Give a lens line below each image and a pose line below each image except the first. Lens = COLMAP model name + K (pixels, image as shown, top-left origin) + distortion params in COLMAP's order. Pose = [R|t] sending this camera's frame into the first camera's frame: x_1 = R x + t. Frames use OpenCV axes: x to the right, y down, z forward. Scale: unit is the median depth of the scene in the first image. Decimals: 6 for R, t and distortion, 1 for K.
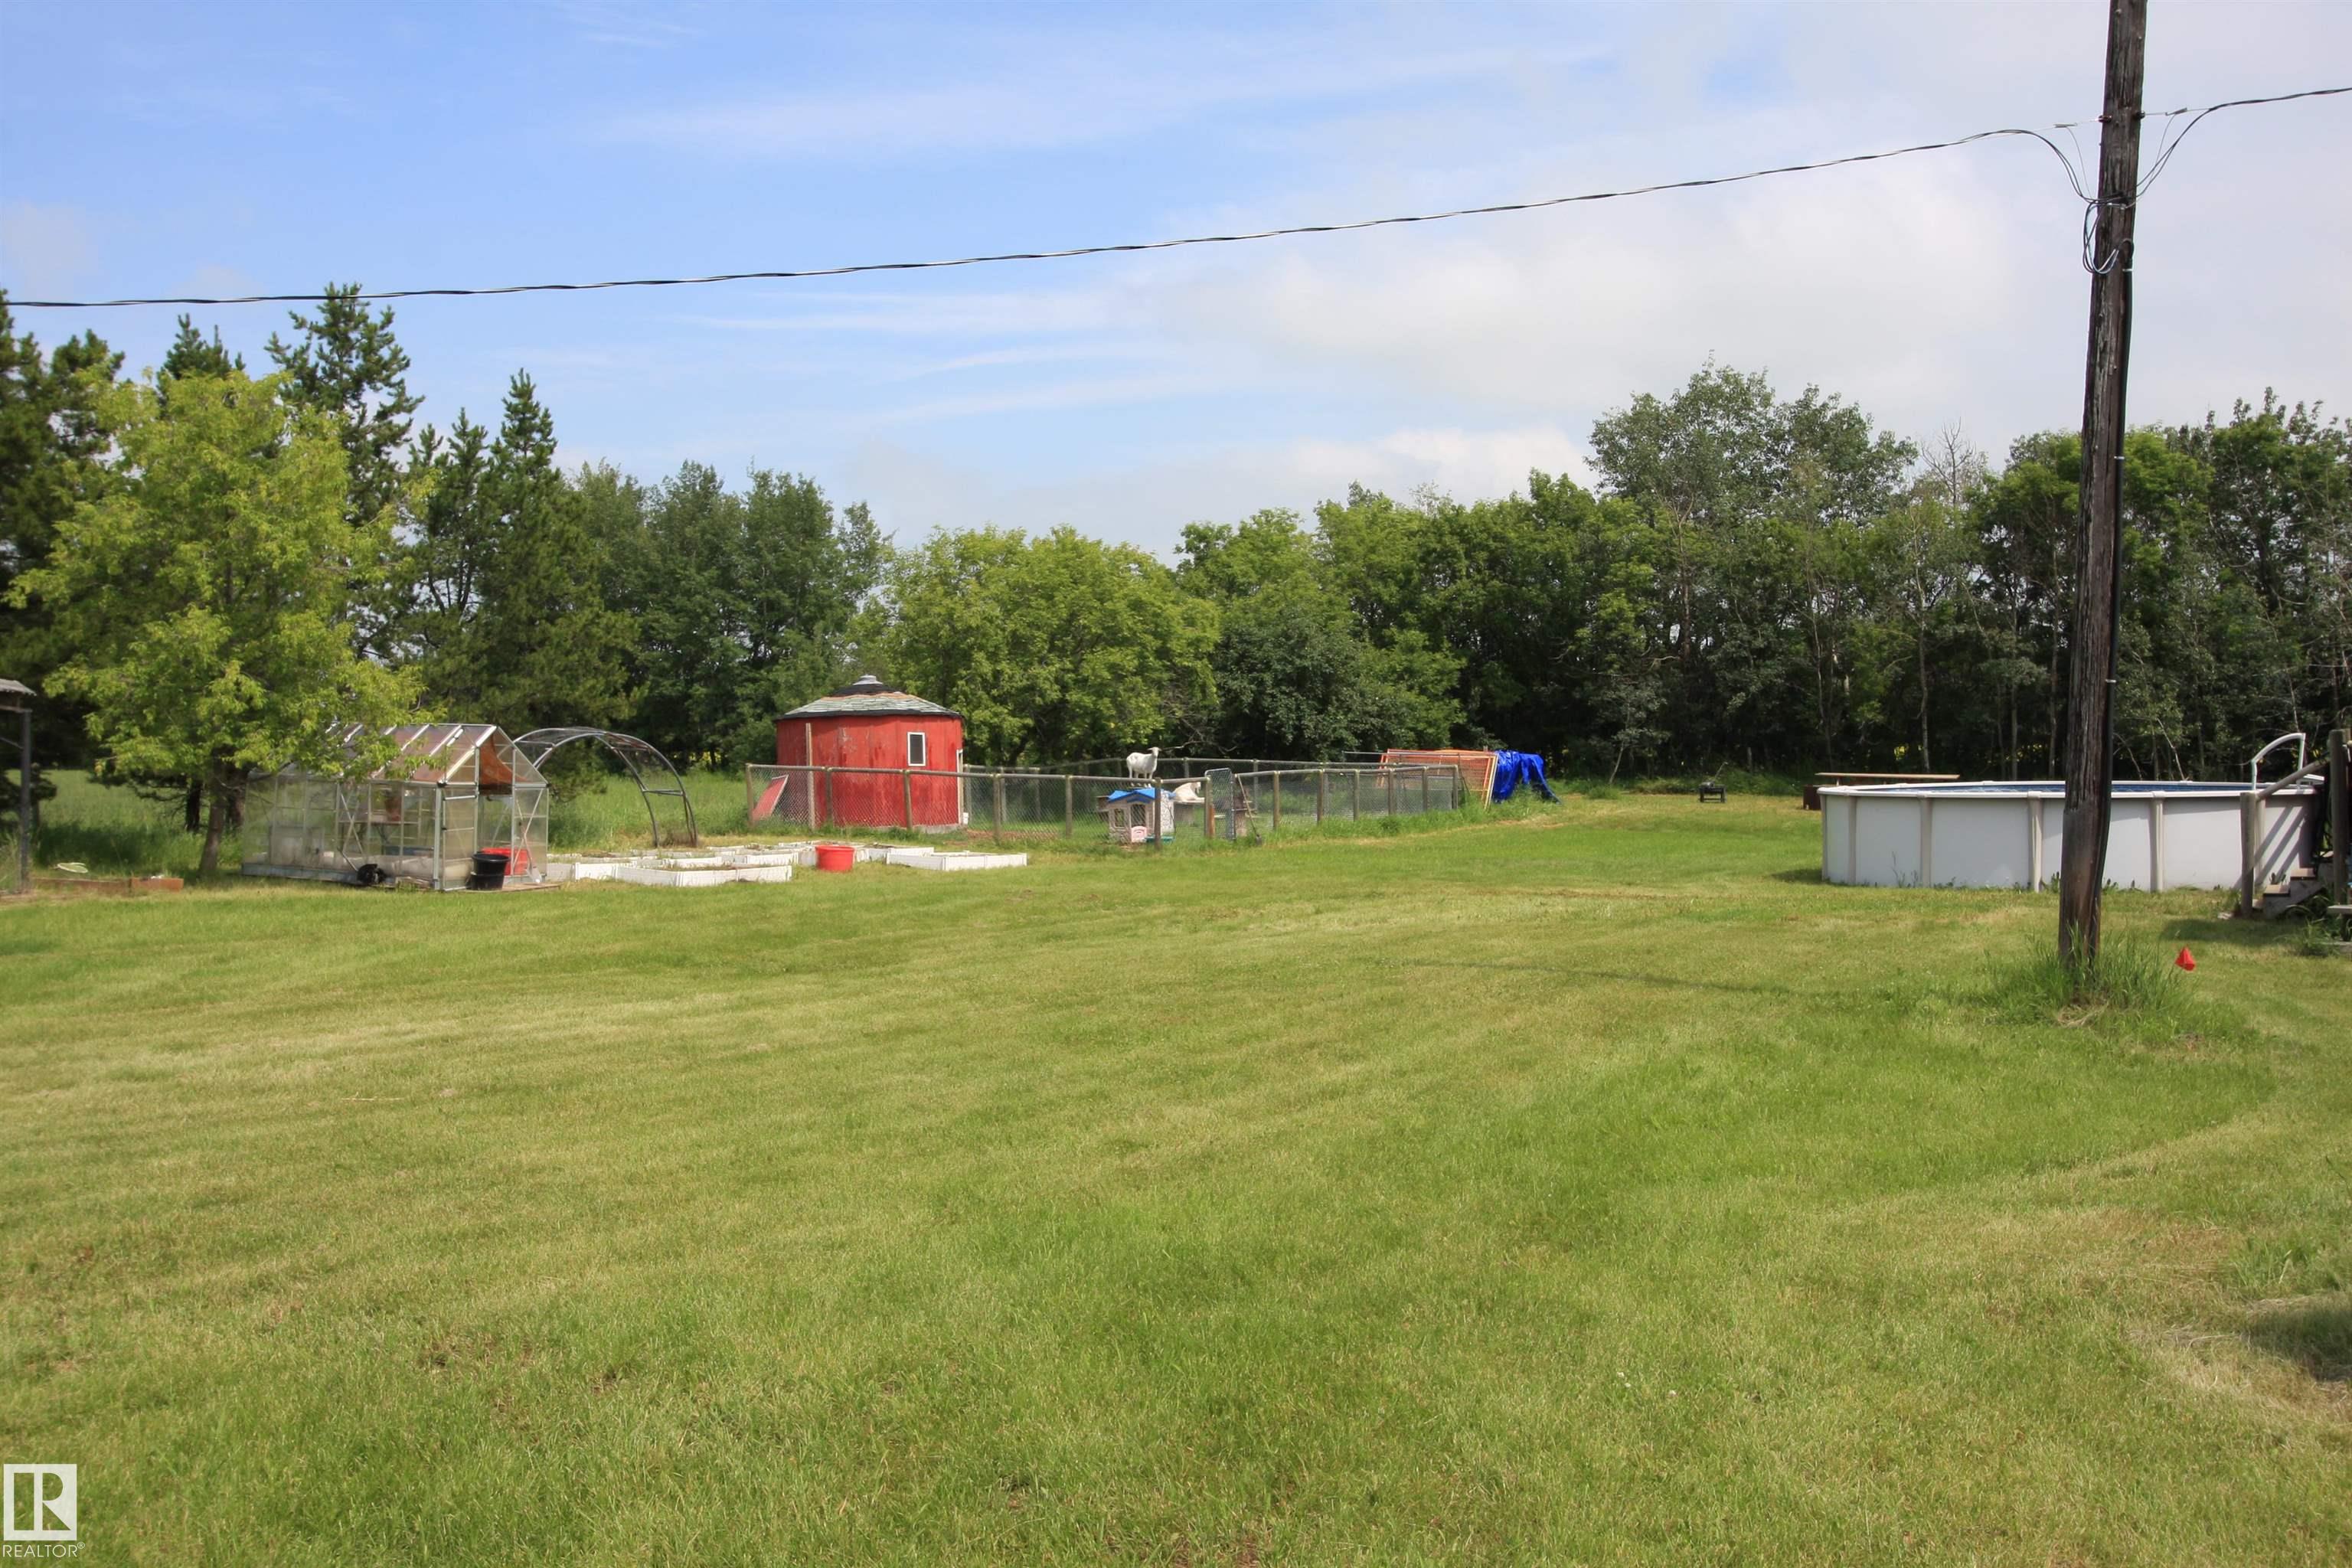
lens RADIAL K [[2418.9, 0, 1176.3], [0, 2418.9, 782.8], [0, 0, 1]] dist [-0.002068, 0.000000]
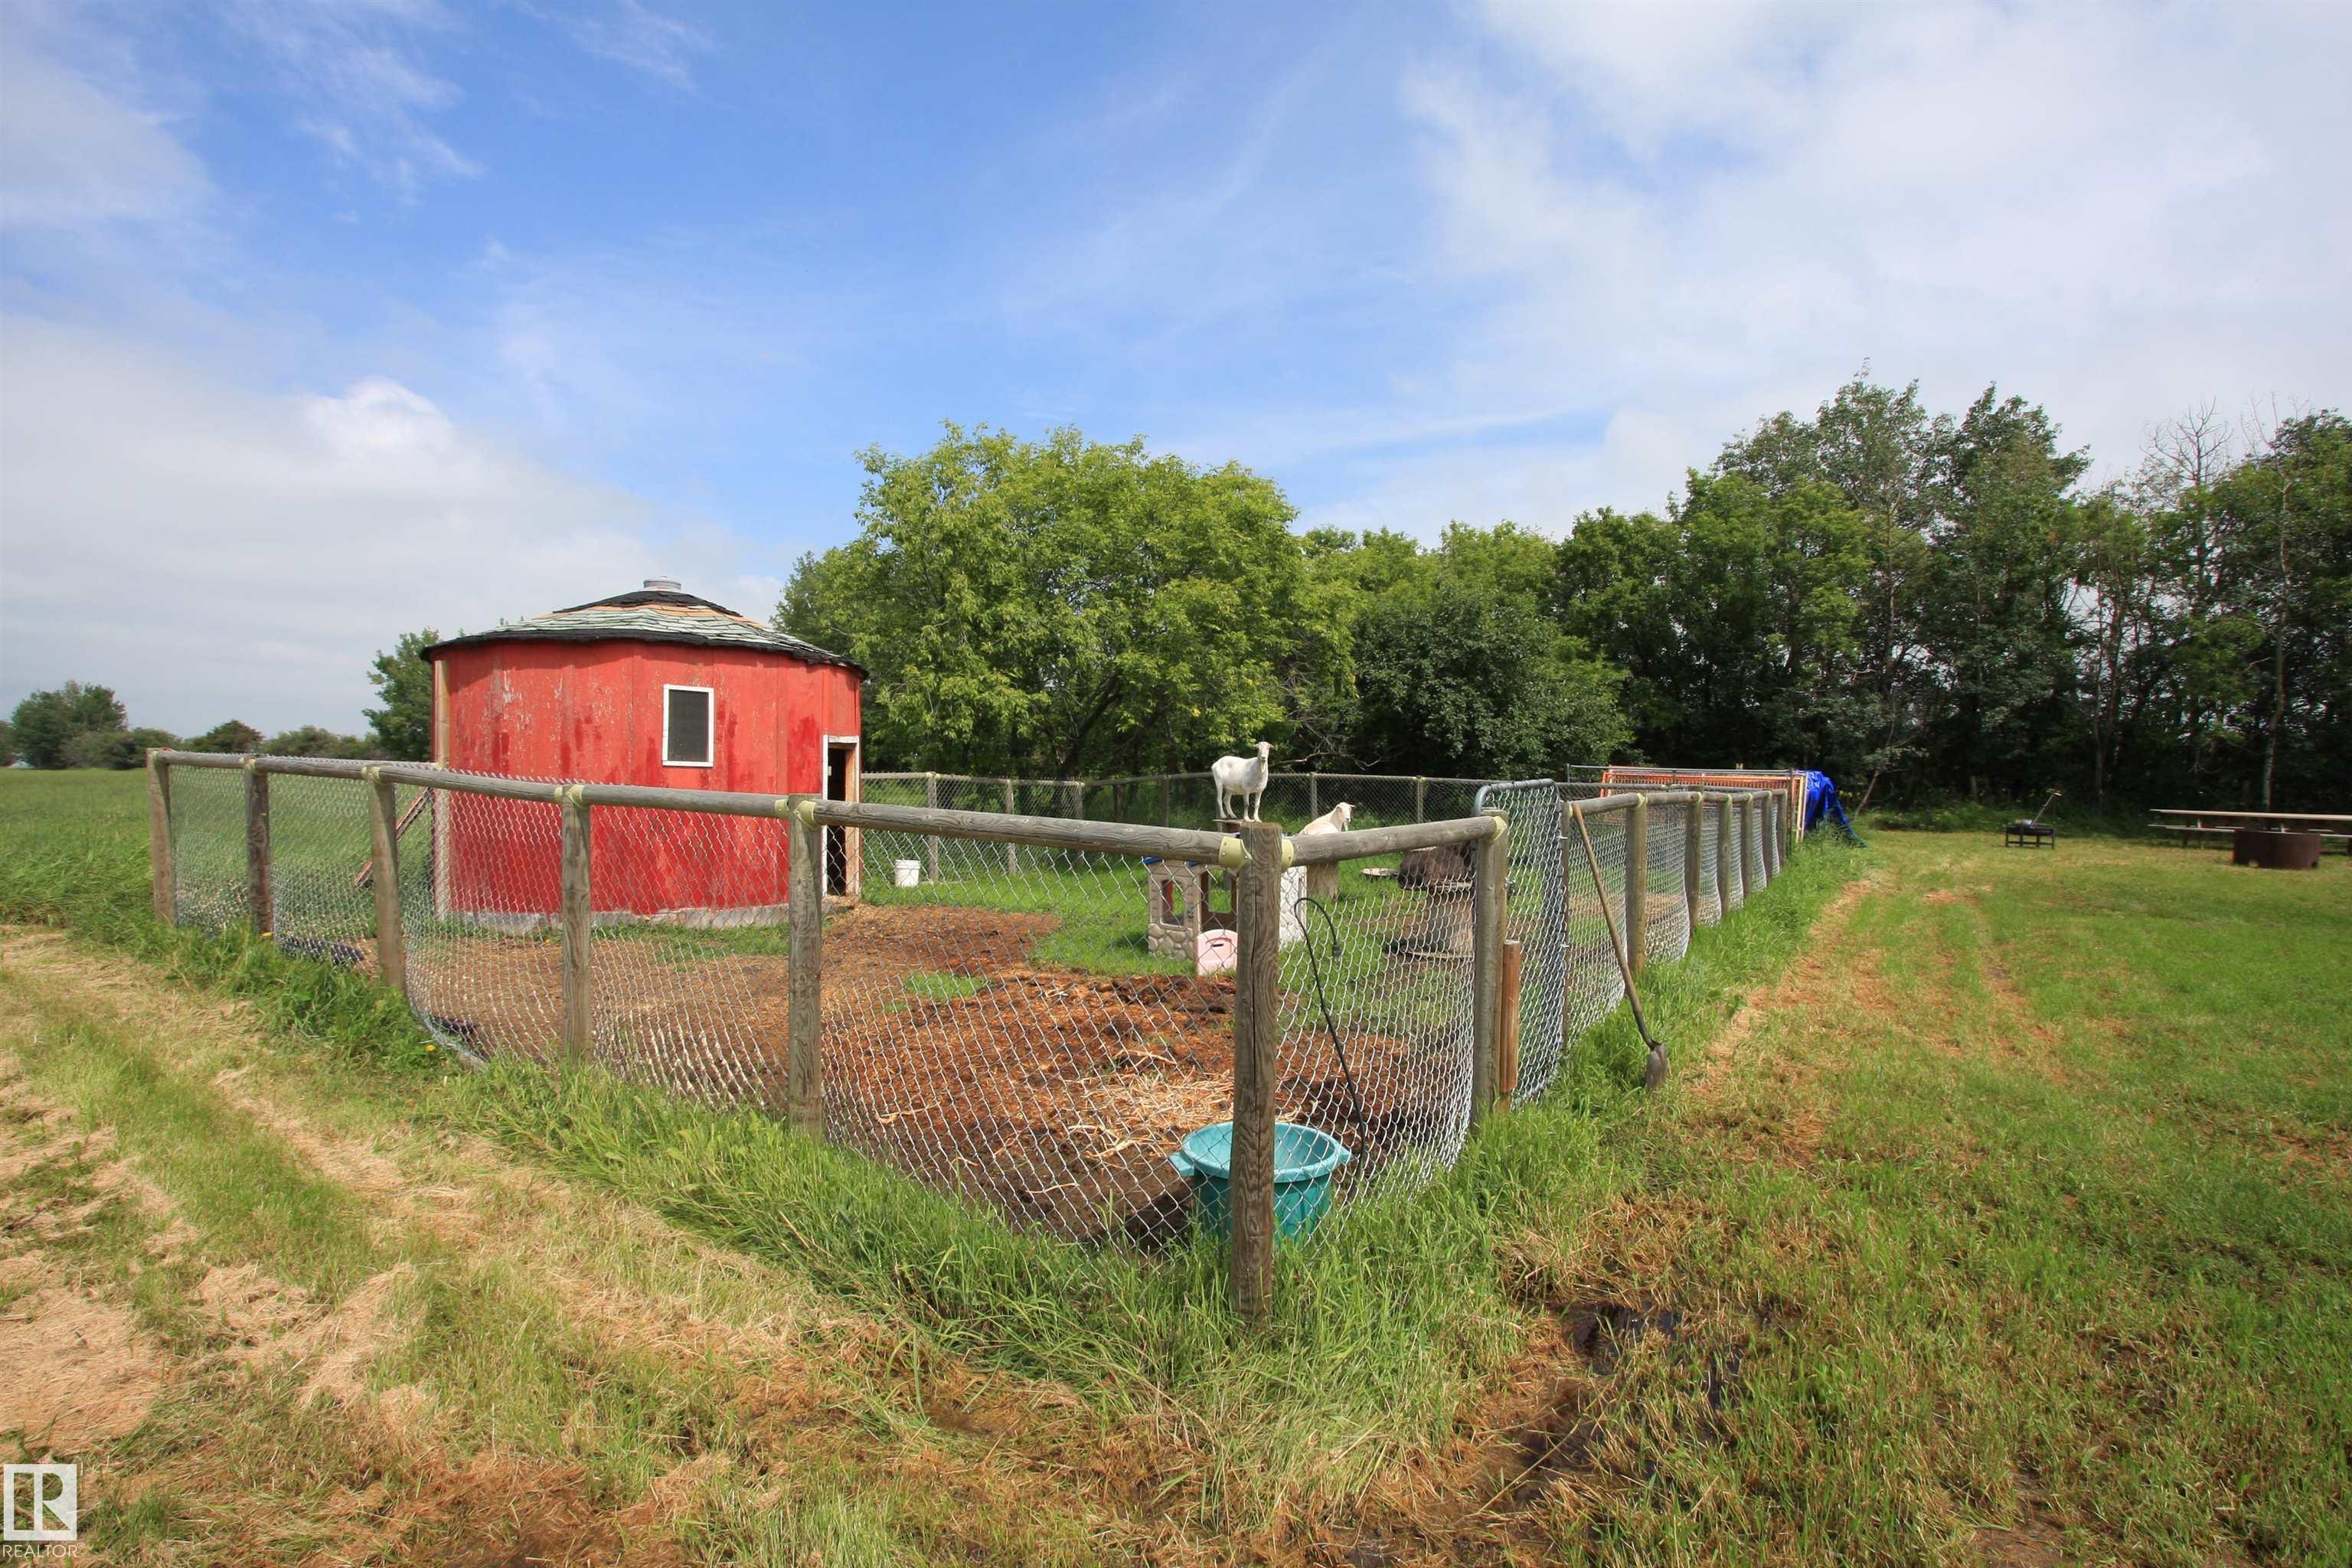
lens RADIAL K [[1101.9, 0, 1183.1], [0, 1101.9, 785.6], [0, 0, 1]] dist [-0.002330, -0.000082]
pose [[0.995791, 0.018626, -0.089740, -0.004924], [-0.019491, 0.999772, -0.008777, -0.003278], [0.089556, 0.010489, 0.995927, 0.728148]]
